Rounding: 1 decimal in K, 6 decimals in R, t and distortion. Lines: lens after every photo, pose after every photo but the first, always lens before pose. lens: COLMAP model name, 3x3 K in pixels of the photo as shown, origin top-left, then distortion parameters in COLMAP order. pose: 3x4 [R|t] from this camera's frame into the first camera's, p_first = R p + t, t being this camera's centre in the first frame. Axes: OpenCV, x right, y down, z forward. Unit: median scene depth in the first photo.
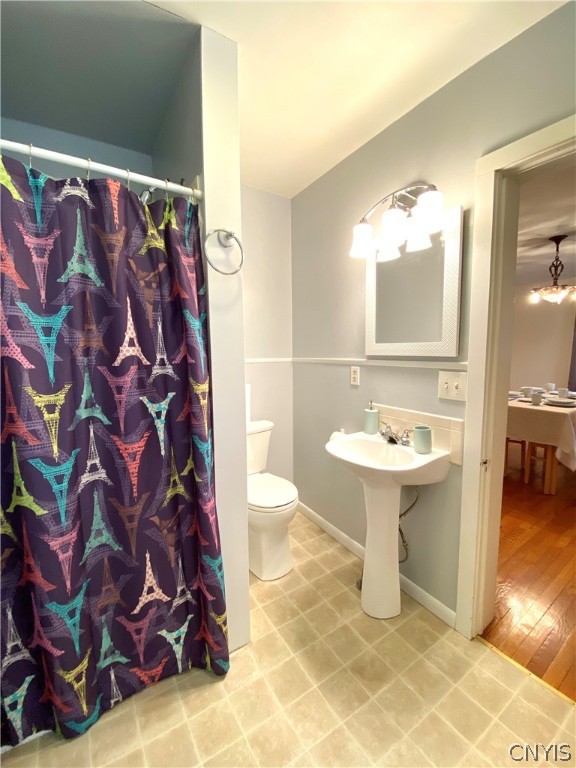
lens RADIAL K [[313.1, 0, 288.0], [0, 313.1, 384.0], [0, 0, 1]] dist [0.001881, -0.017123]
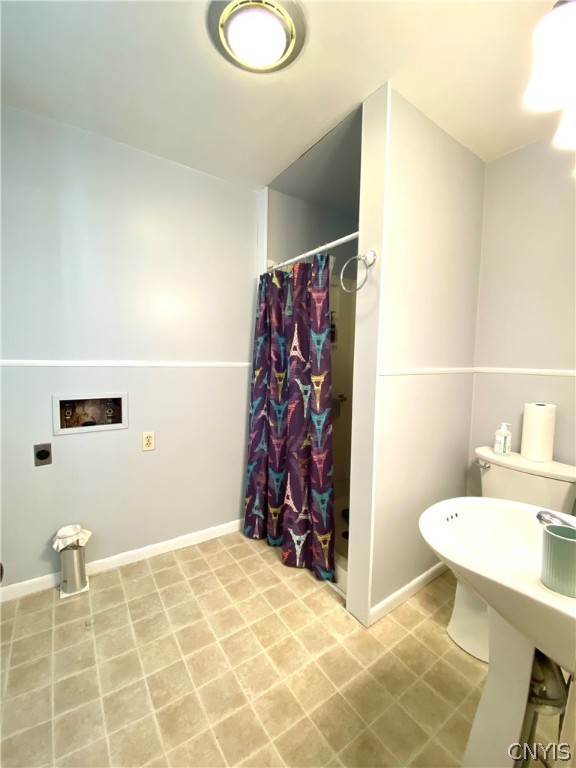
lens RADIAL K [[313.1, 0, 288.0], [0, 313.1, 384.0], [0, 0, 1]] dist [0.001881, -0.017123]
pose [[0.024315, 0.114721, -0.993100, 1.044248], [-0.129390, 0.985399, 0.110664, -0.099146], [0.991296, 0.125806, 0.038804, 0.728406]]
